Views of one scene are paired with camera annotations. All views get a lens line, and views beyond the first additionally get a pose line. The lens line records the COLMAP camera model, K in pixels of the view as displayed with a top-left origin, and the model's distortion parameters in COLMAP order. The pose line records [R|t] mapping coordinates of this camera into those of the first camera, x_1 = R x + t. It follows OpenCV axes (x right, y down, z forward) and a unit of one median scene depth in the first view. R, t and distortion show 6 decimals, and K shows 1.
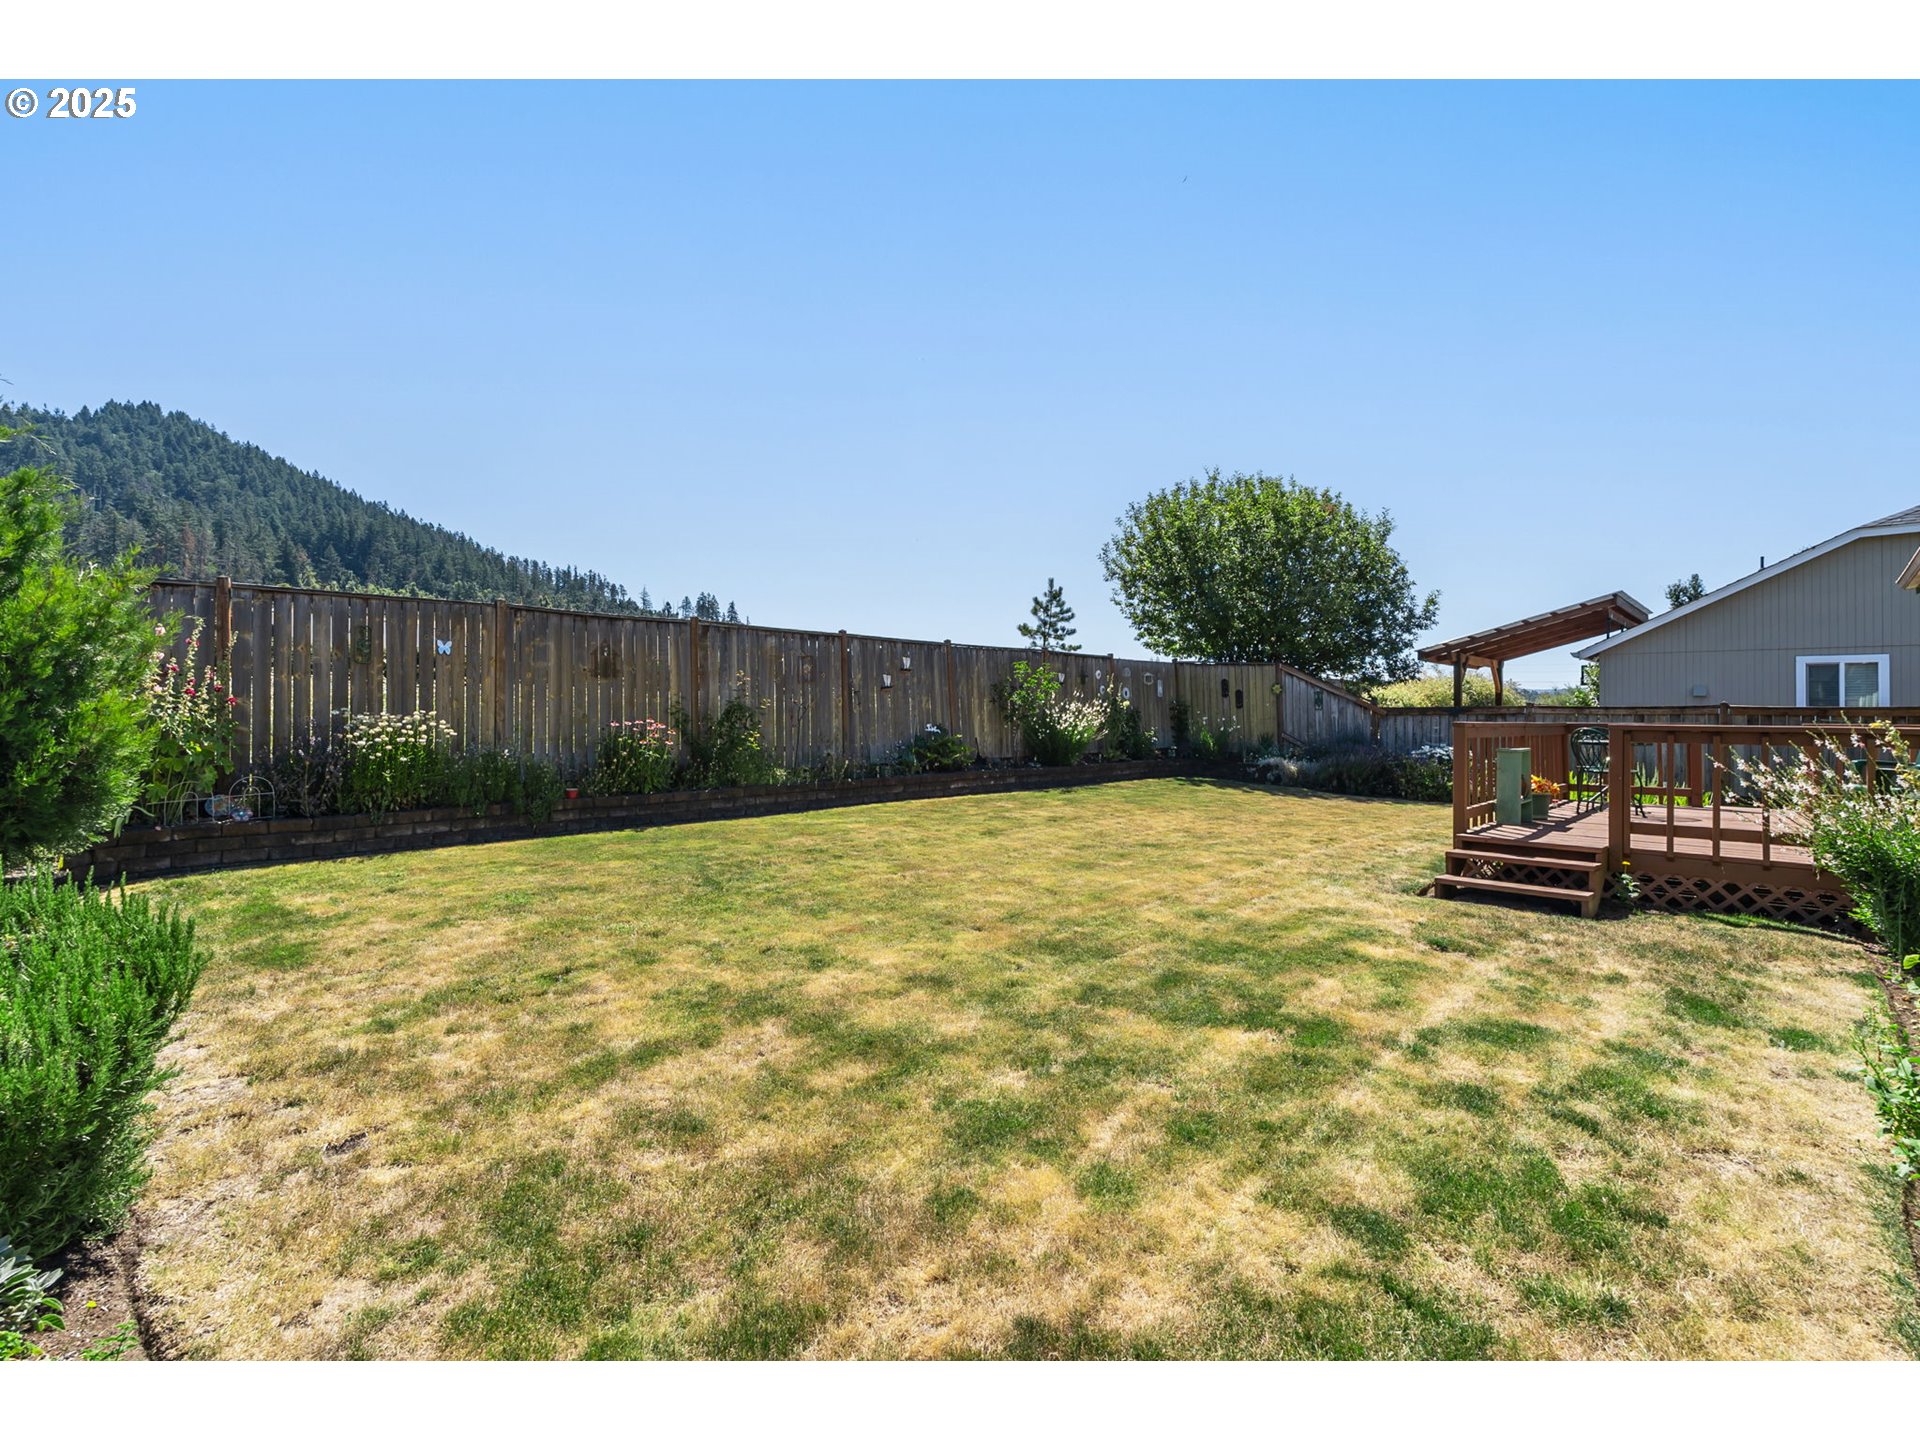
lens RADIAL K [[889.6, 0, 926.3], [0, 889.6, 723.3], [0, 0, 1]] dist [-0.003178, -0.000405]
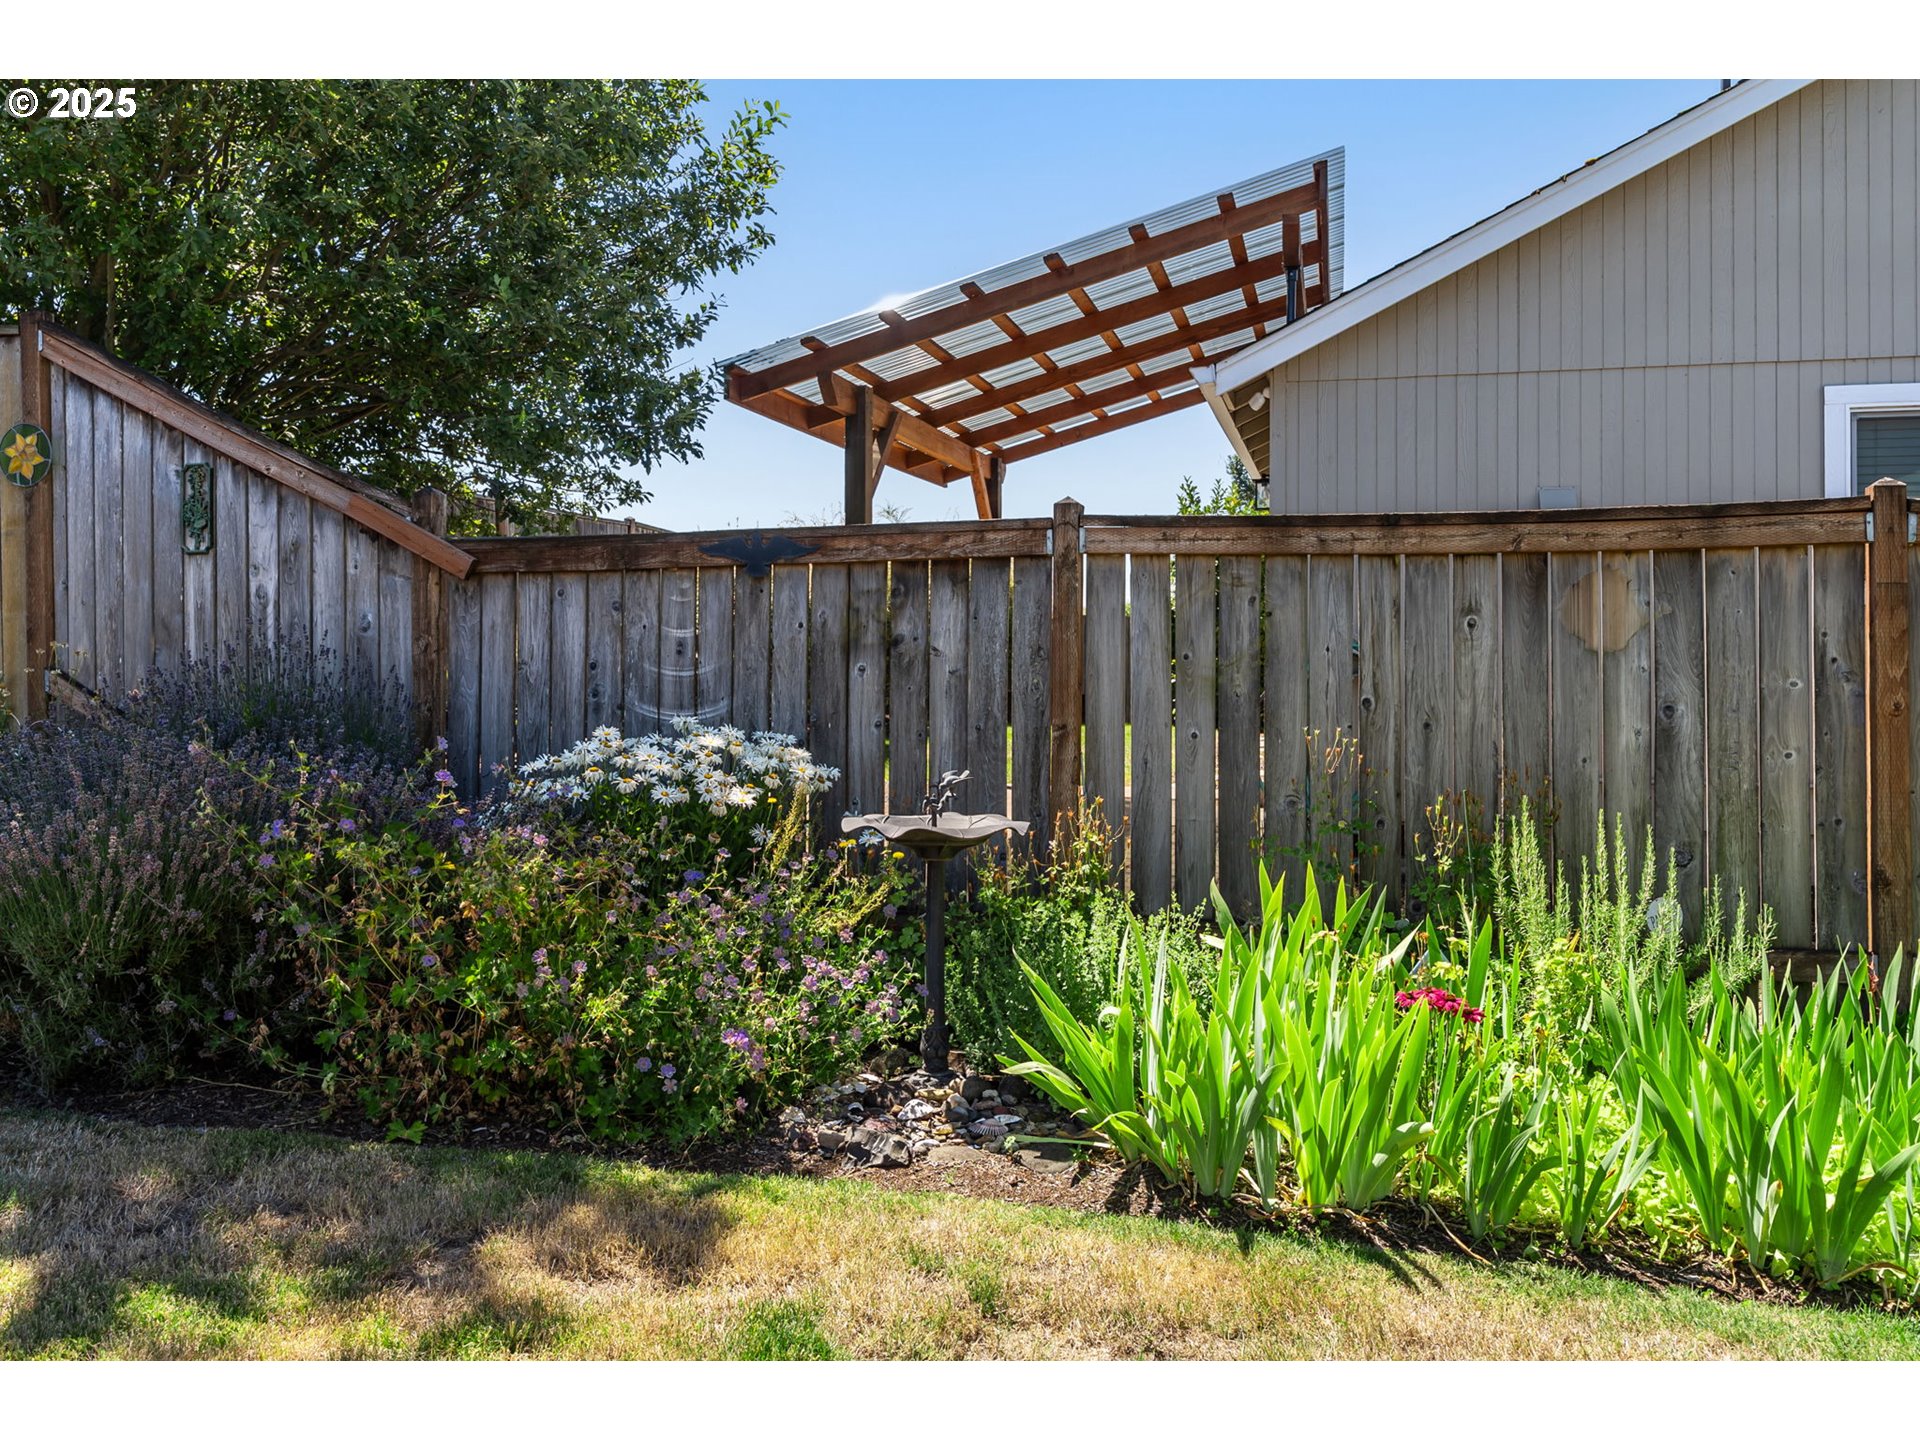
lens RADIAL K [[1145.6, 0, 960.0], [0, 1145.6, 720.0], [0, 0, 1]] dist [0.000104, 0.000053]
pose [[0.868830, -0.040023, 0.493491, 0.468550], [0.013264, 0.998251, 0.057607, 0.009497], [-0.494933, -0.043505, 0.867841, 0.696124]]
